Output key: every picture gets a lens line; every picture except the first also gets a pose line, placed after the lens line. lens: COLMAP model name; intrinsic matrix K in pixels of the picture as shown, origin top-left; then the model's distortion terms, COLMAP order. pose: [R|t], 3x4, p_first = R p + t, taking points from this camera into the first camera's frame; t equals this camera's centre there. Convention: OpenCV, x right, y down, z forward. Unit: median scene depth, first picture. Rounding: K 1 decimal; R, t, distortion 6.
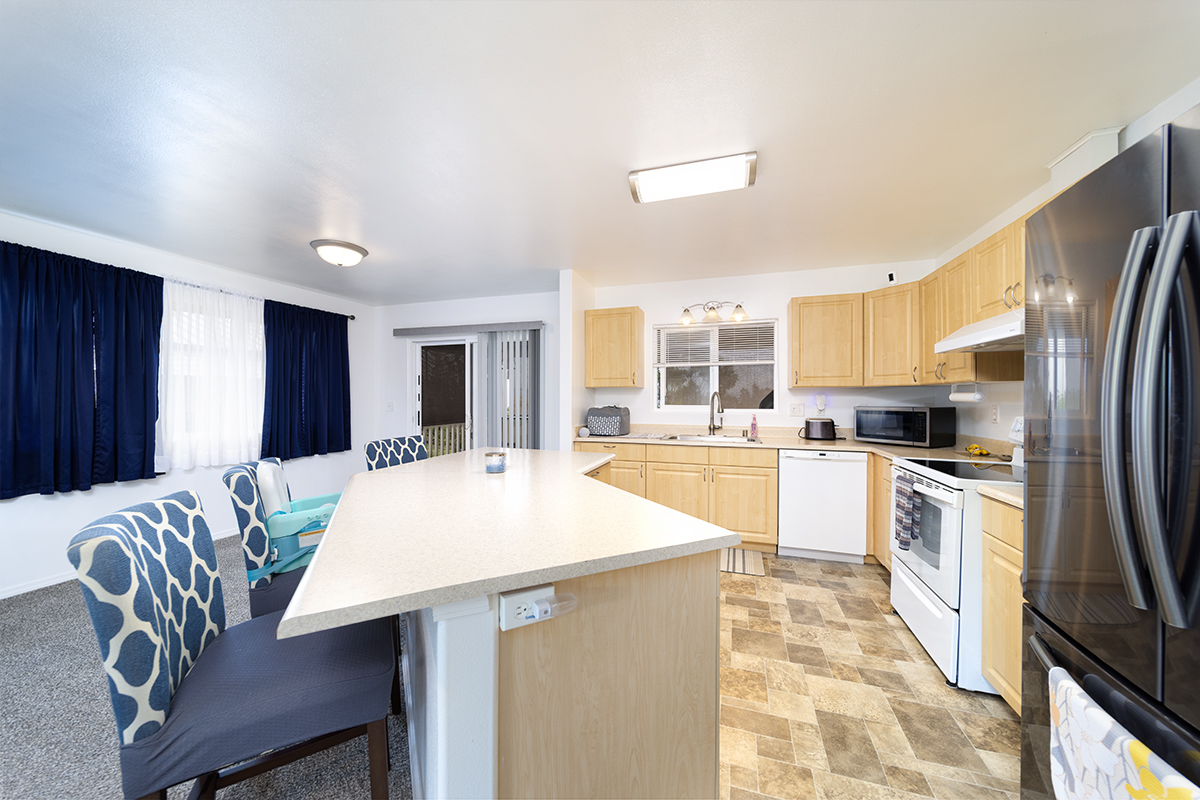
lens RADIAL K [[420.8, 0, 601.6], [0, 420.8, 398.1], [0, 0, 1]] dist [0.001673, -0.001242]
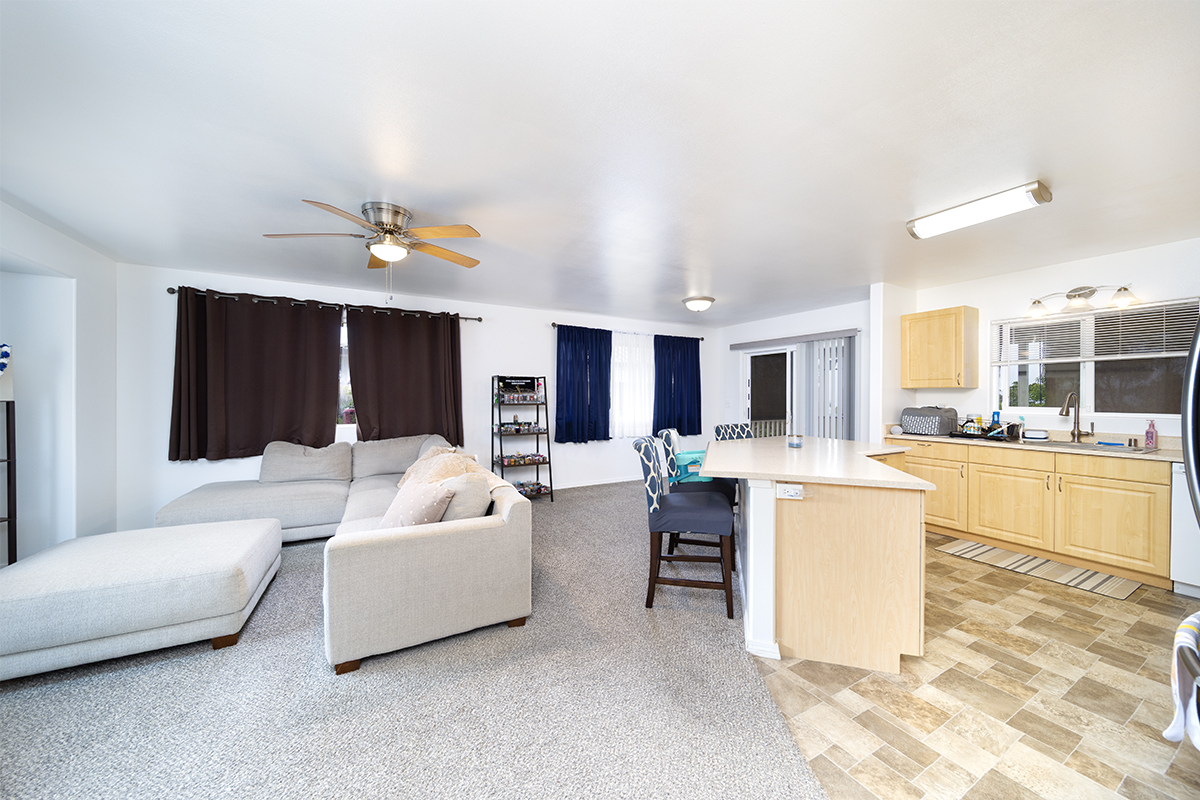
lens RADIAL K [[420.8, 0, 598.2], [0, 420.8, 395.2], [0, 0, 1]] dist [0.001673, -0.001242]
pose [[0.726086, 0.001554, -0.687602, 0.169635], [-0.003608, 0.999992, -0.001550, -0.004418], [0.687594, 0.003606, 0.726086, -0.363150]]
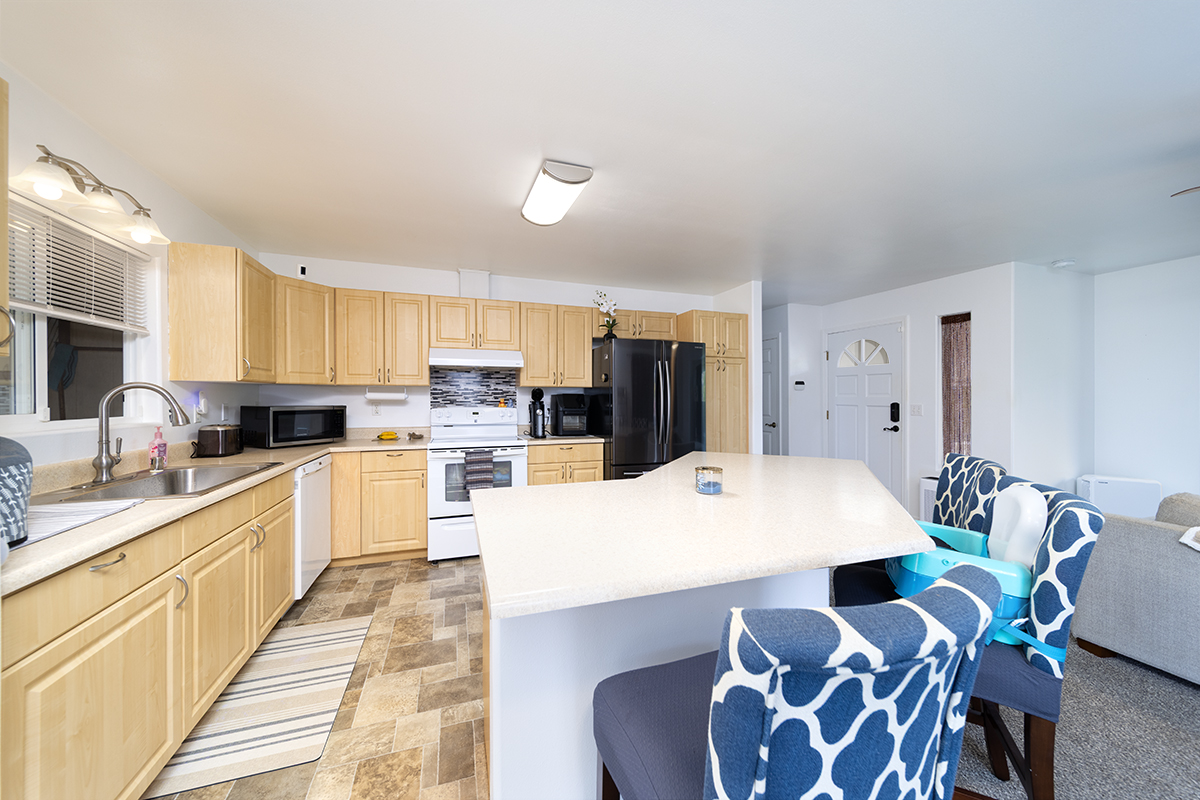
lens RADIAL K [[420.8, 0, 598.1], [0, 420.8, 393.7], [0, 0, 1]] dist [0.001673, -0.001242]
pose [[-0.602780, 0.008697, 0.797860, -0.464138], [-0.001608, 0.999925, -0.012114, 0.003652], [-0.797906, -0.008585, -0.602721, 1.012116]]
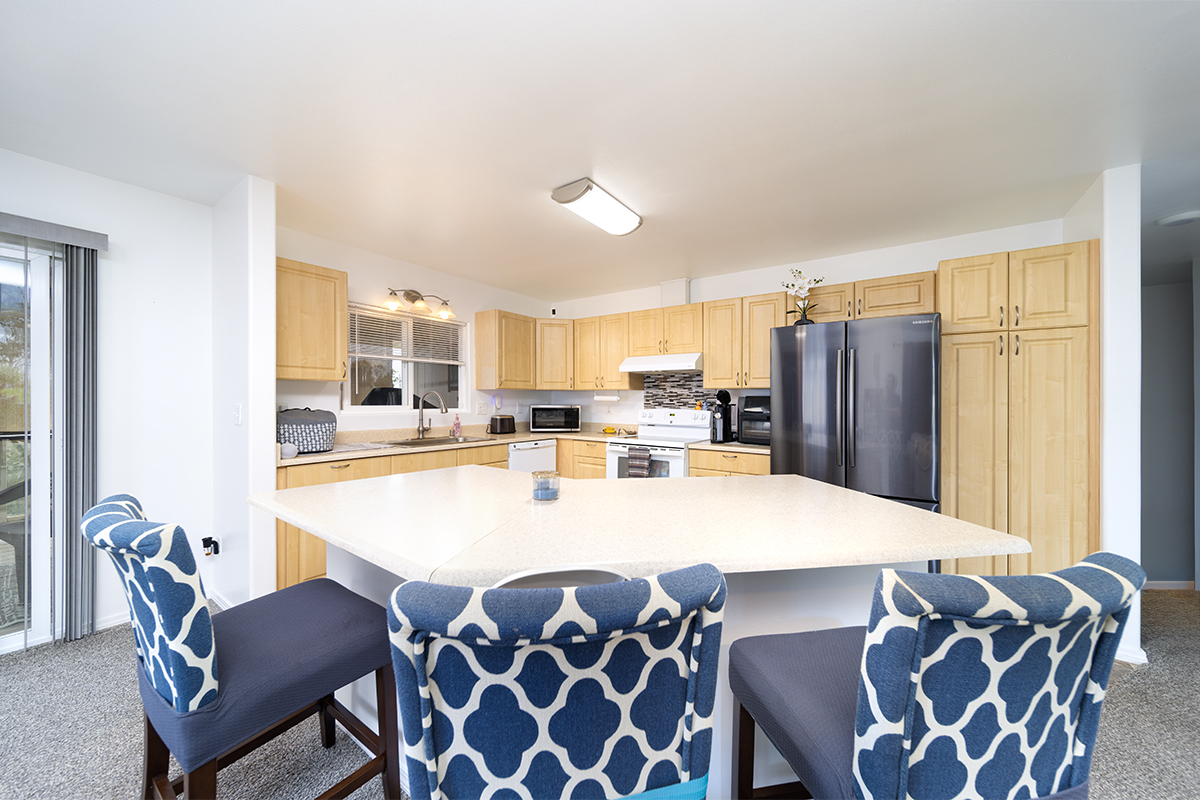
lens RADIAL K [[420.8, 0, 595.0], [0, 420.8, 402.6], [0, 0, 1]] dist [0.001673, -0.001242]
pose [[0.308892, -0.004864, 0.951085, -0.576194], [-0.008386, 0.999934, 0.007837, 0.000838], [-0.951060, -0.010397, 0.308830, 0.428326]]
